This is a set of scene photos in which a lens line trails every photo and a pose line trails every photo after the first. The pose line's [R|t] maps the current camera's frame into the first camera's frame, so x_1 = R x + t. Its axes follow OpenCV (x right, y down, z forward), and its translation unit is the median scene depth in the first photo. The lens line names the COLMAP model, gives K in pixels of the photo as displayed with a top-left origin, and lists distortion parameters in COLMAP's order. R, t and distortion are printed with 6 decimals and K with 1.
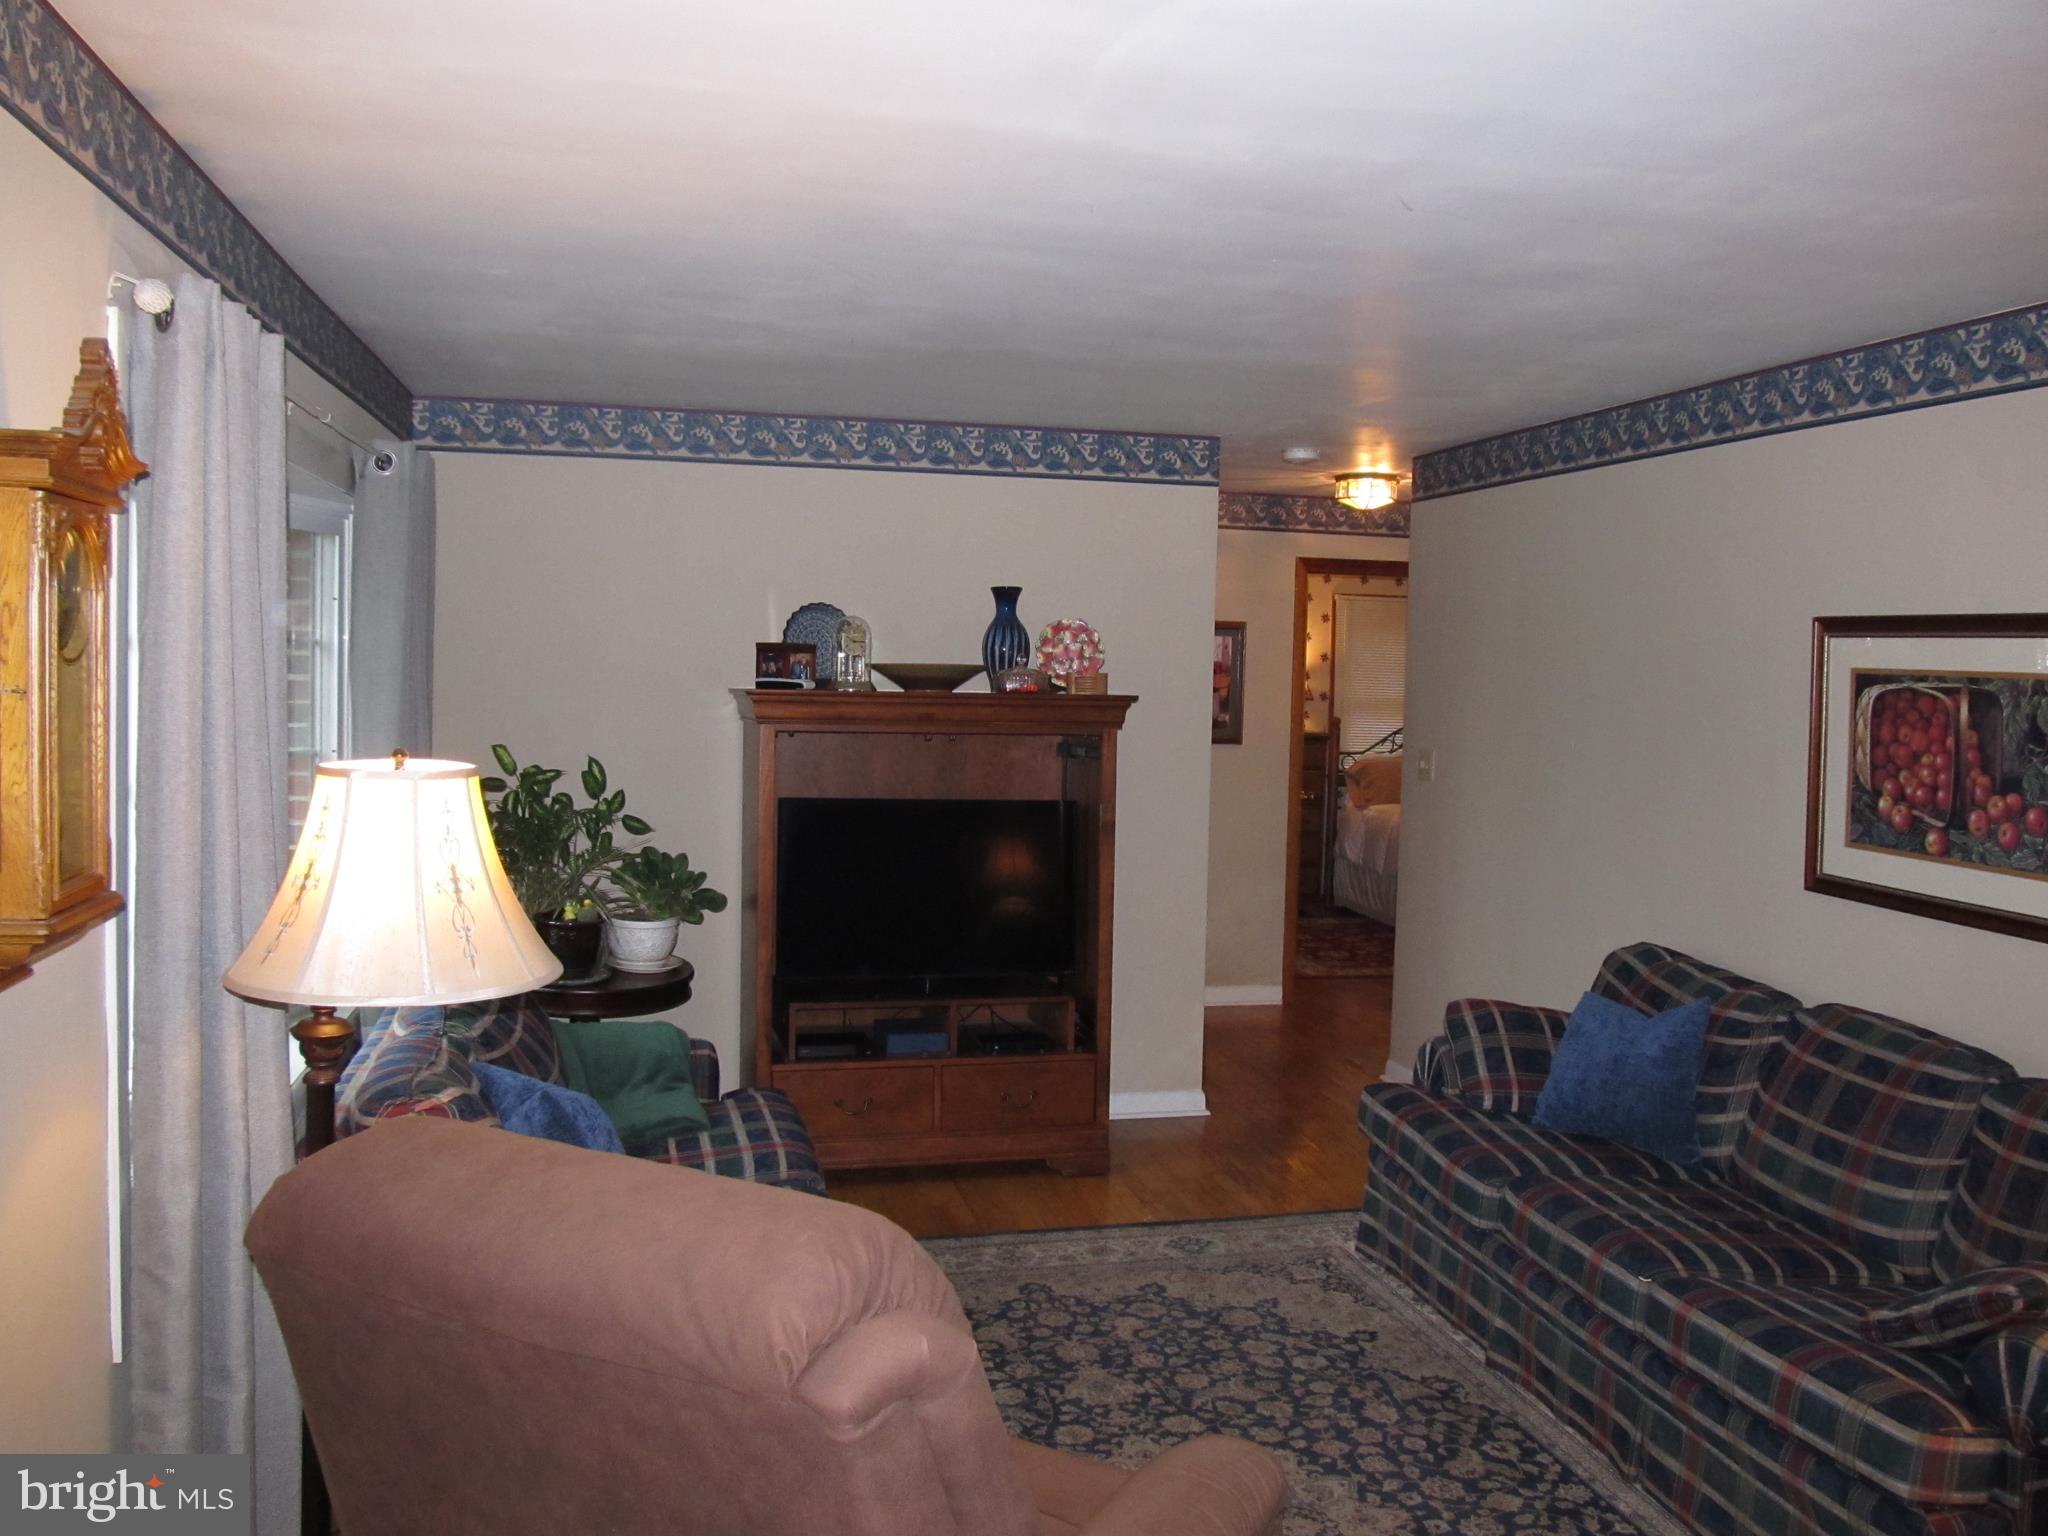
lens RADIAL K [[1713.5, 0, 1059.4], [0, 1713.5, 797.4], [0, 0, 1]] dist [0.072798, -0.315265]
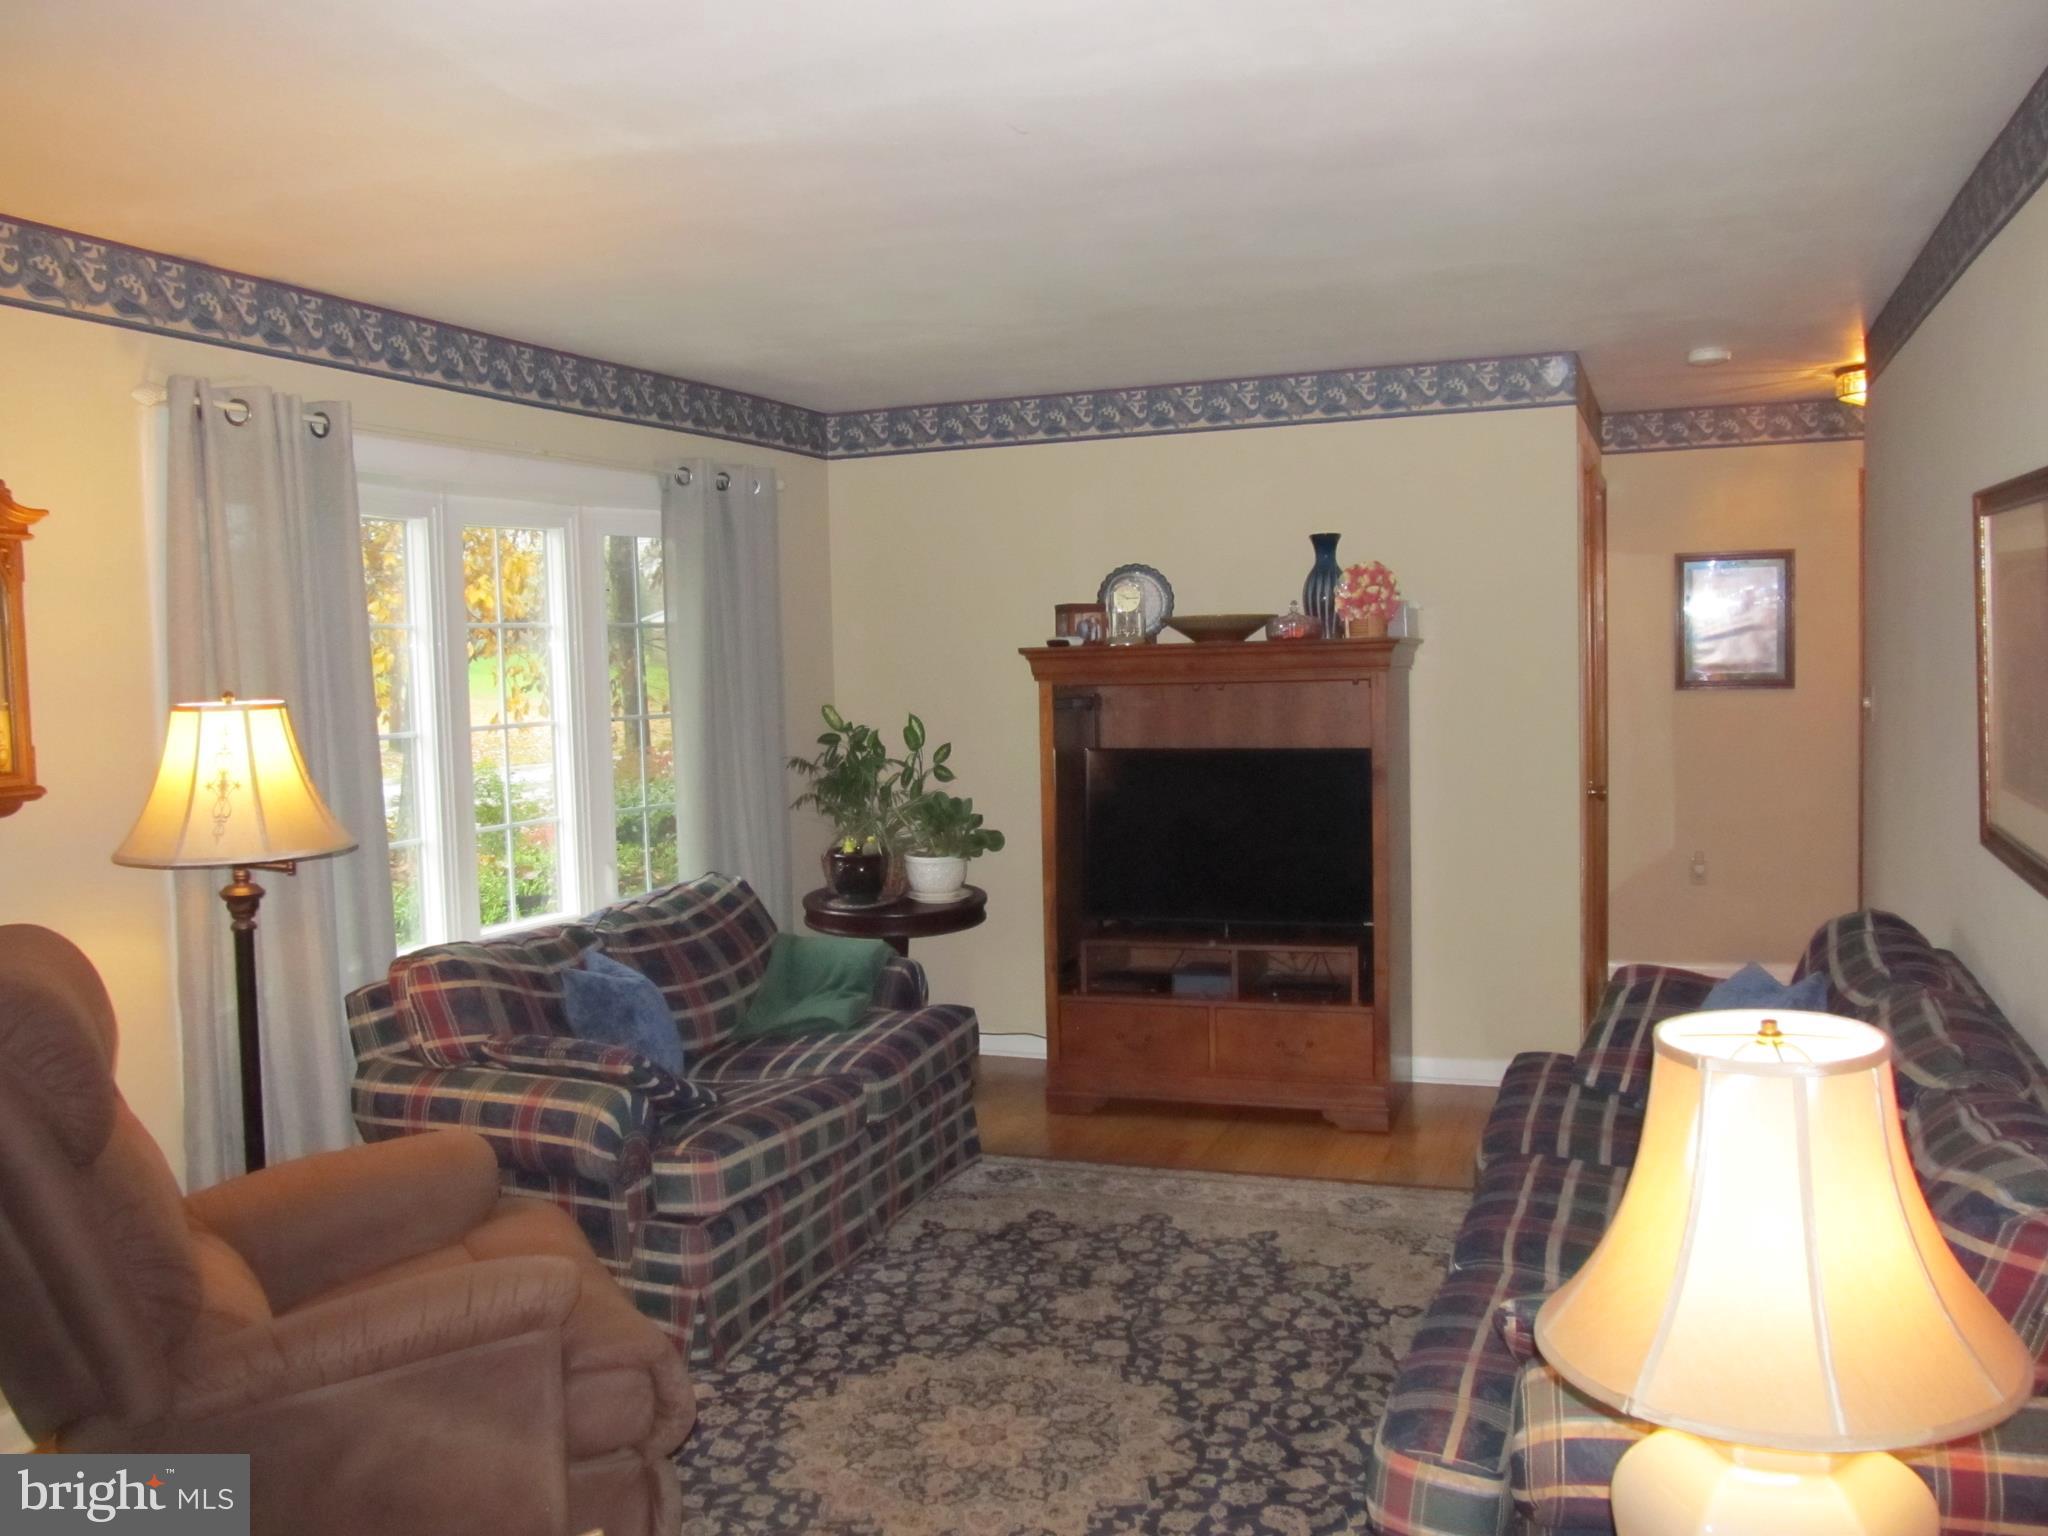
lens RADIAL K [[1748.1, 0, 1024.0], [0, 1748.1, 768.0], [0, 0, 1]] dist [-0.006988, 0.001898]
pose [[0.824689, -0.002390, -0.565582, 0.579743], [0.006764, 0.999961, 0.005637, 0.008588], [0.565547, -0.008474, 0.824673, 0.099060]]
